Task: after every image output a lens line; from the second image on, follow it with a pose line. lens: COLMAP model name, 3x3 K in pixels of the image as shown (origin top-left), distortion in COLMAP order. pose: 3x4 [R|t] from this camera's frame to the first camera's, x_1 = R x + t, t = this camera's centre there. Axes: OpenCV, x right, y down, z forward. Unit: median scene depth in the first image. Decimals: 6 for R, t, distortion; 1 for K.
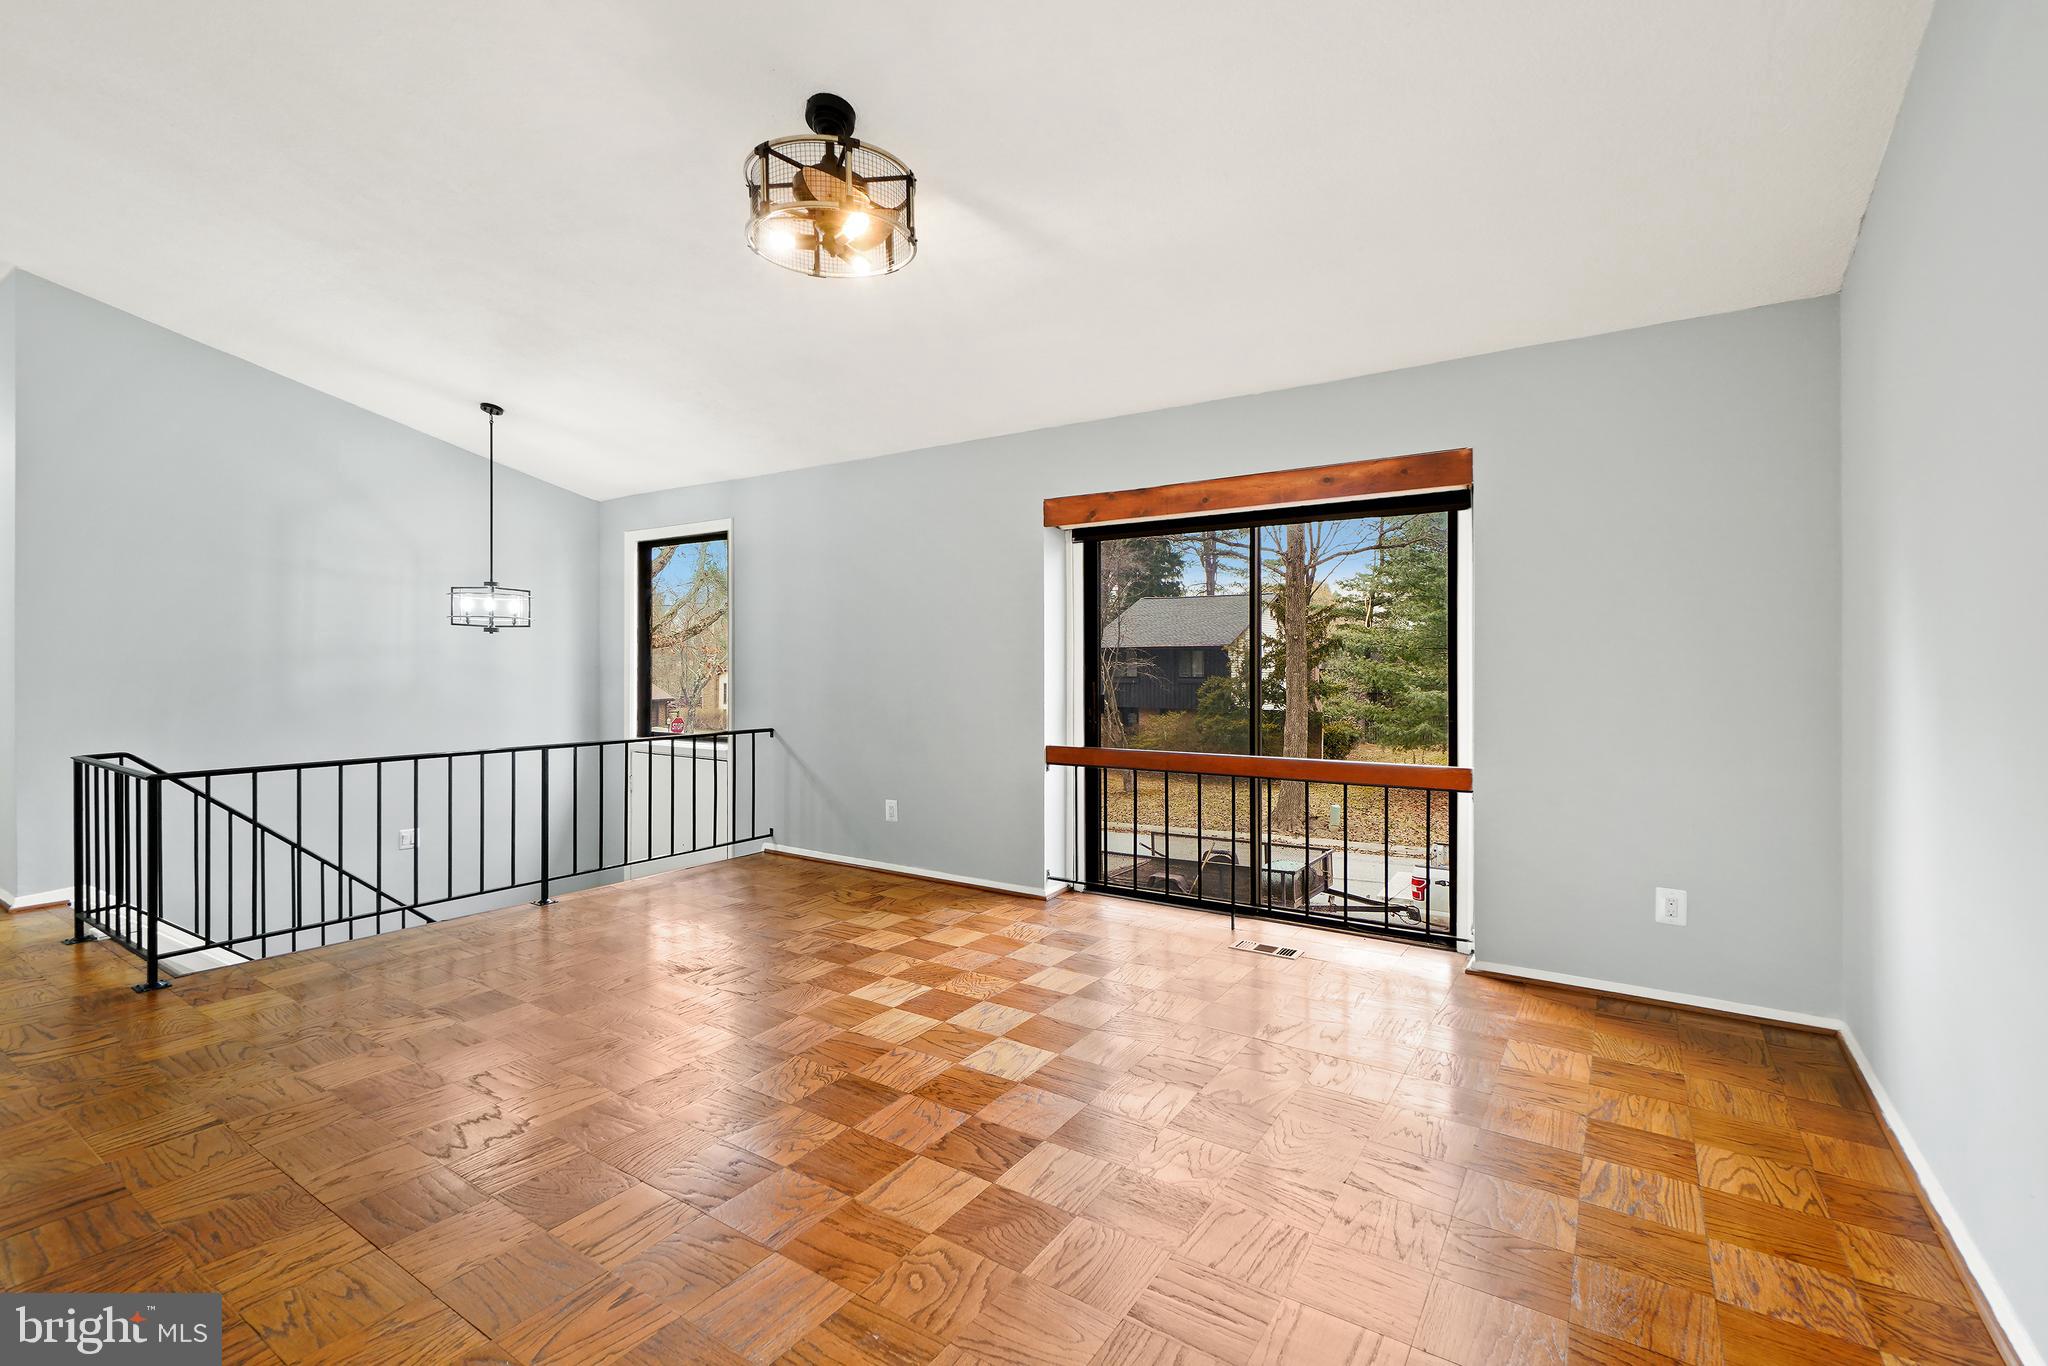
lens RADIAL K [[926.9, 0, 1030.4], [0, 926.9, 668.8], [0, 0, 1]] dist [0.002072, -0.003781]
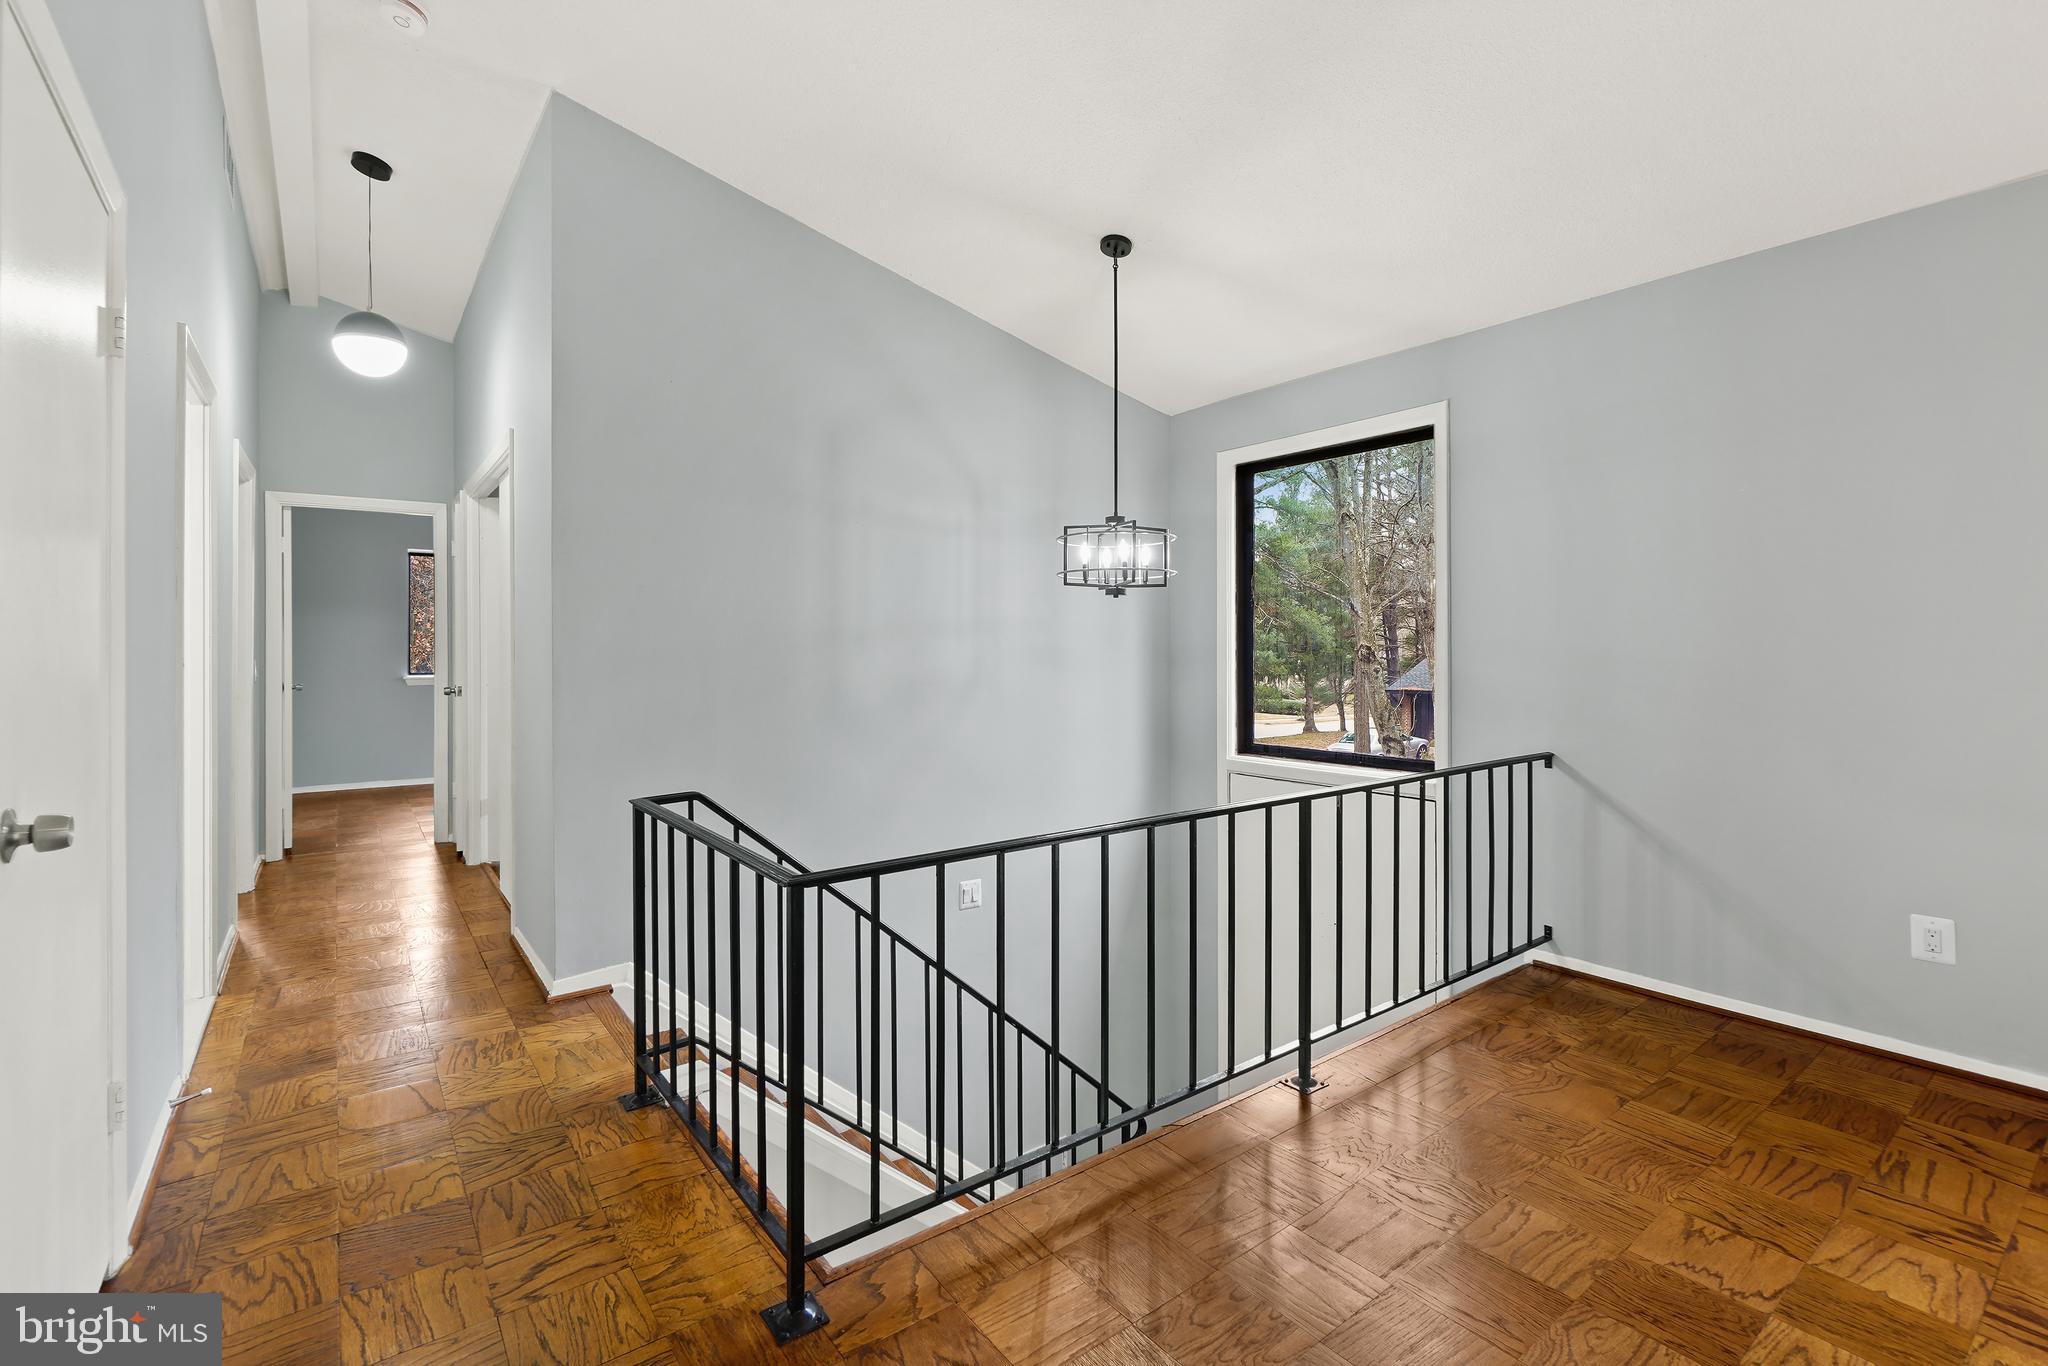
lens RADIAL K [[926.9, 0, 1014.4], [0, 926.9, 639.8], [0, 0, 1]] dist [0.002072, -0.003781]
pose [[0.939605, -0.010383, -0.342104, -0.435781], [0.005876, 0.999882, -0.014210, 0.000322], [0.342211, 0.011342, 0.939555, 0.380632]]
